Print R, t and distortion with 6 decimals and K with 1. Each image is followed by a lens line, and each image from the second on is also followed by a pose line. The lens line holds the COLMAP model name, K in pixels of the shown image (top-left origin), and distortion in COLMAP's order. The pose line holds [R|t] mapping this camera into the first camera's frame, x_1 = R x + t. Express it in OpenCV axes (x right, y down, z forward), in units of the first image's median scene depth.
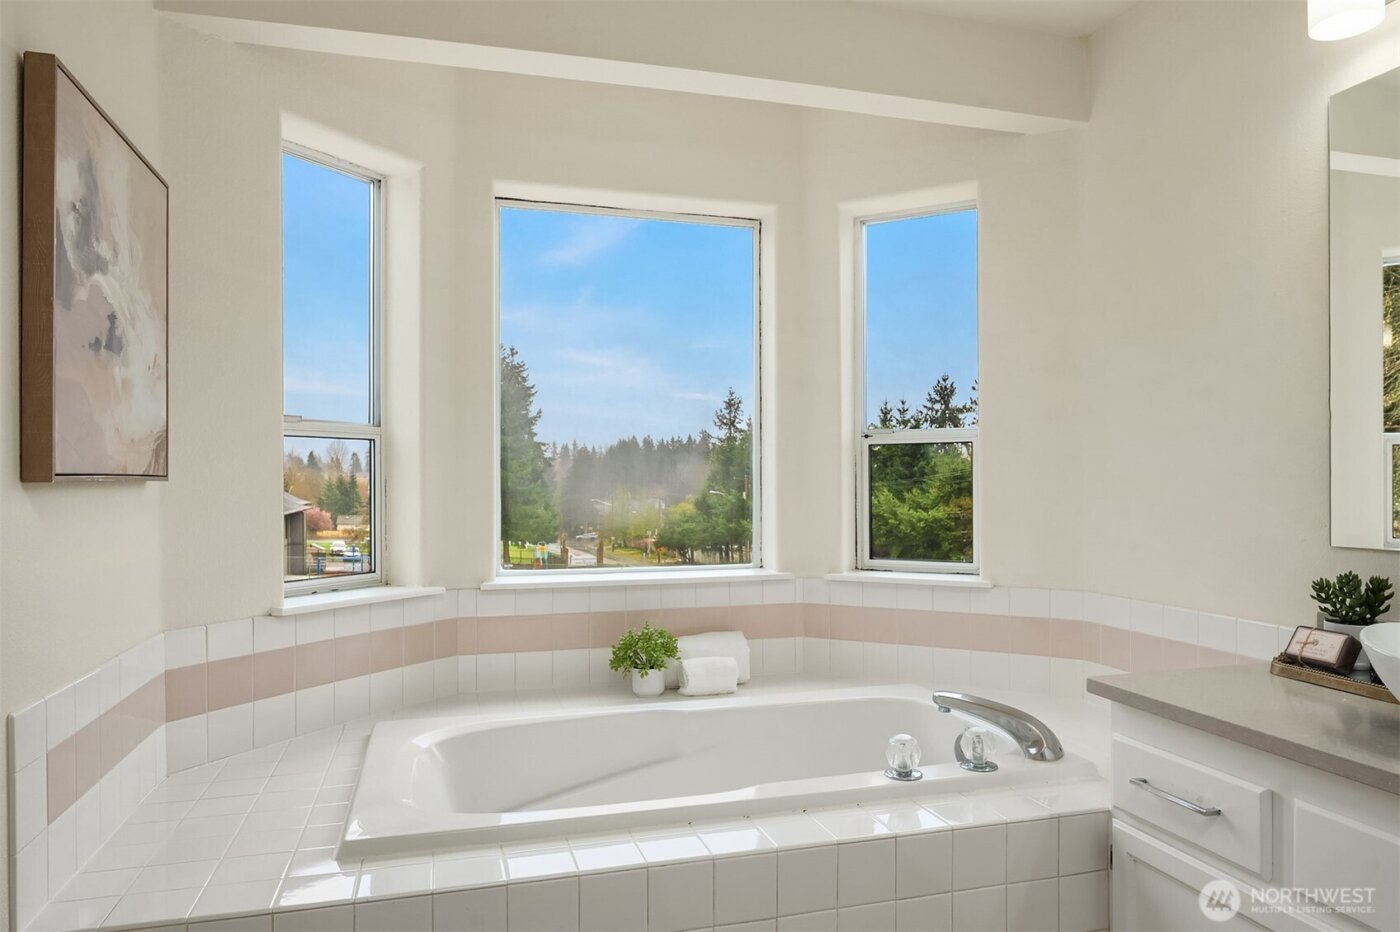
lens RADIAL K [[904.0, 0, 712.2], [0, 904.0, 486.0], [0, 0, 1]] dist [-0.025462, -0.005271]
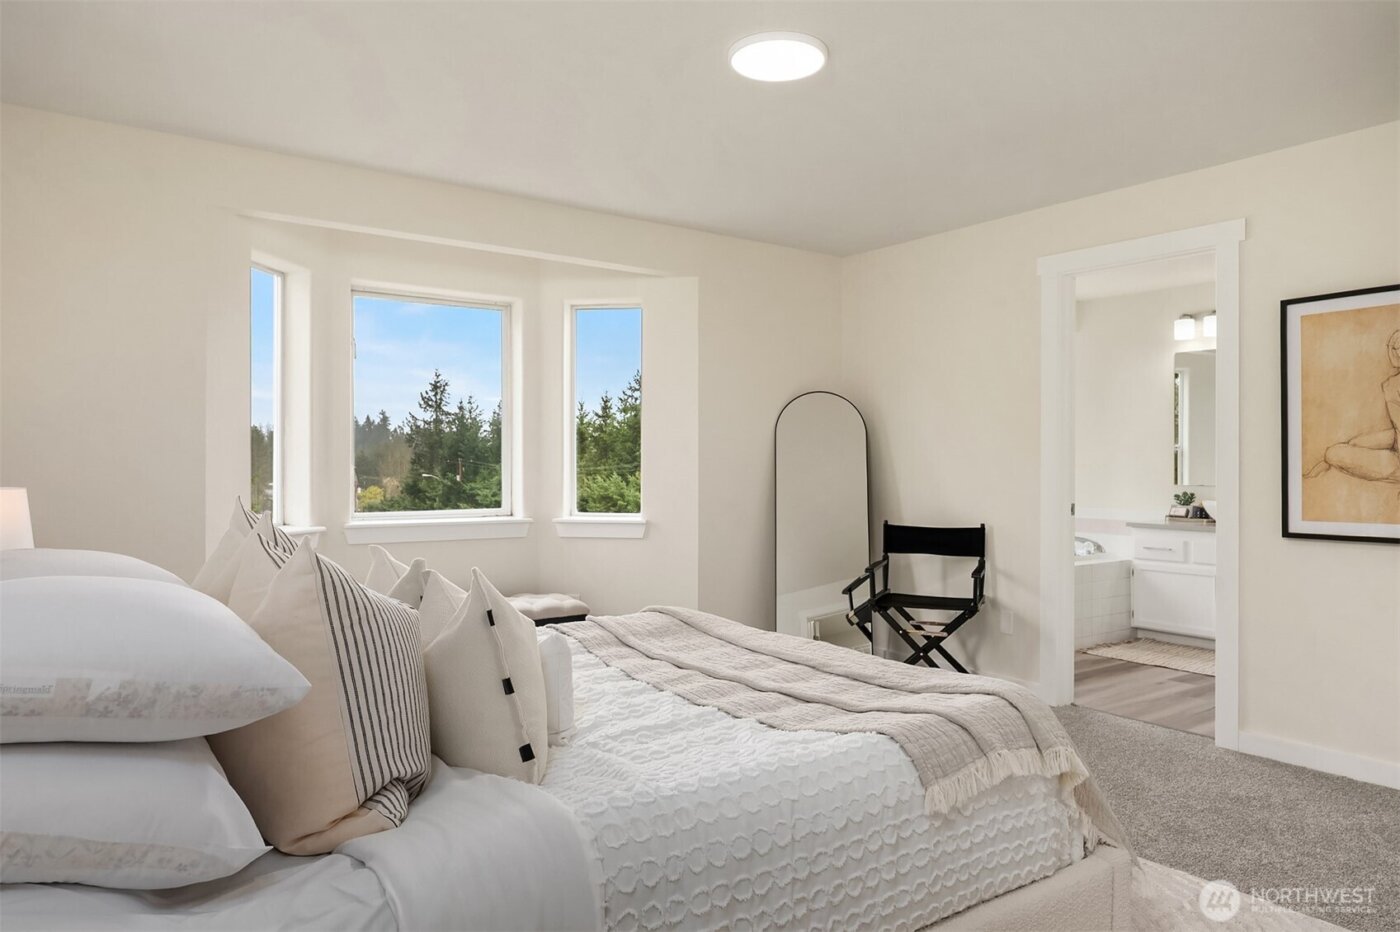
lens RADIAL K [[904.0, 0, 701.8], [0, 904.0, 469.0], [0, 0, 1]] dist [-0.025462, -0.005271]
pose [[0.944368, 0.003567, 0.328871, -1.409431], [-0.003173, 0.999993, -0.001735, 0.010828], [-0.328875, 0.000594, 0.944373, -1.082262]]
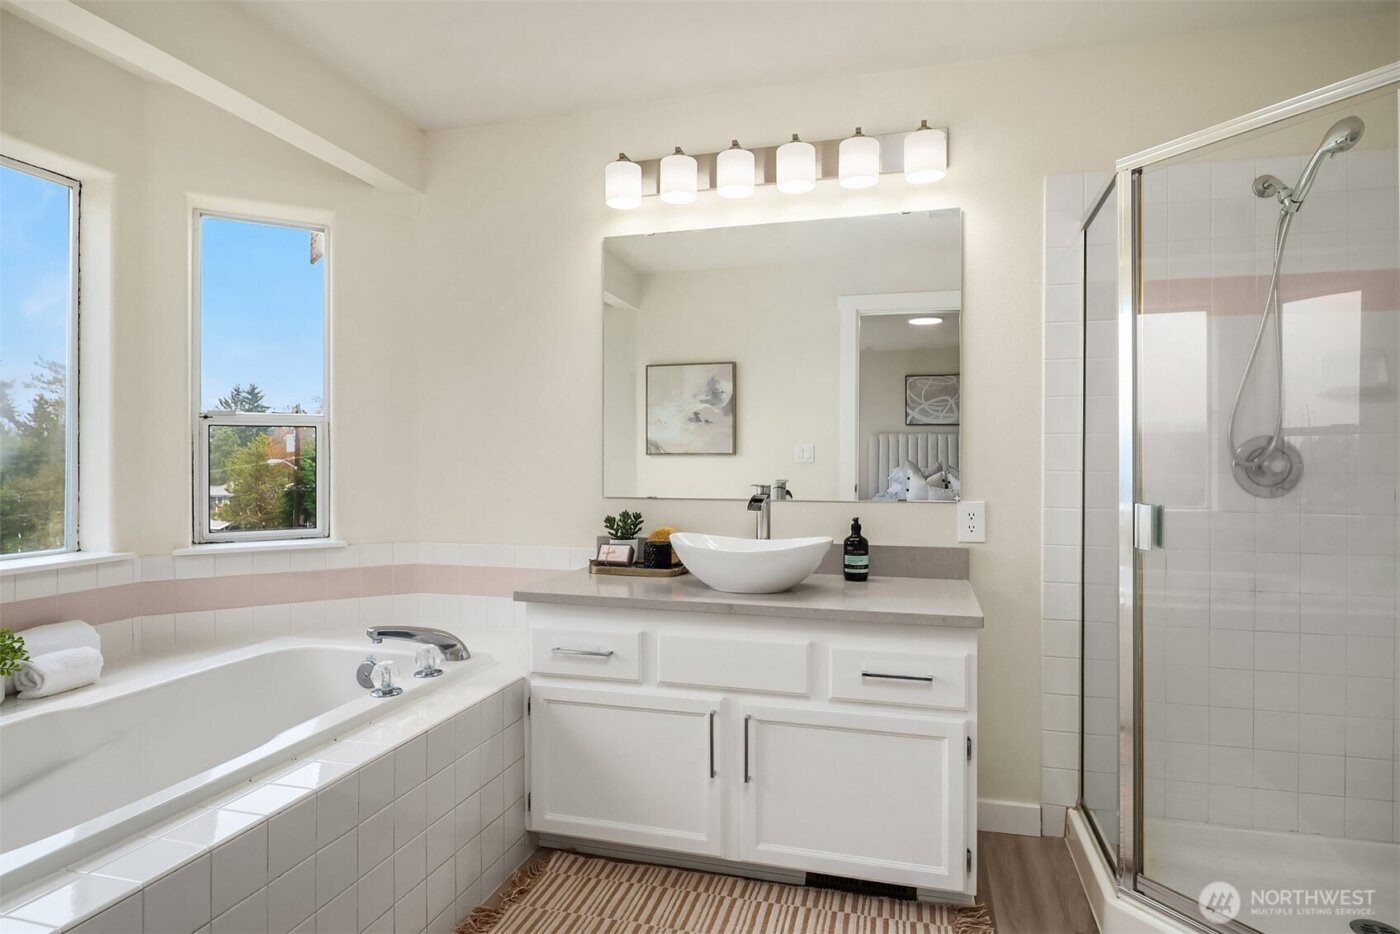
lens RADIAL K [[753.1, 0, 707.8], [0, 753.1, 461.2], [0, 0, 1]] dist [-0.029315, -0.001919]
pose [[0.509140, 0.001122, 0.860683, -0.299531], [0.003875, 0.999986, -0.003596, 0.002363], [-0.860675, 0.005166, 0.509128, 0.054080]]
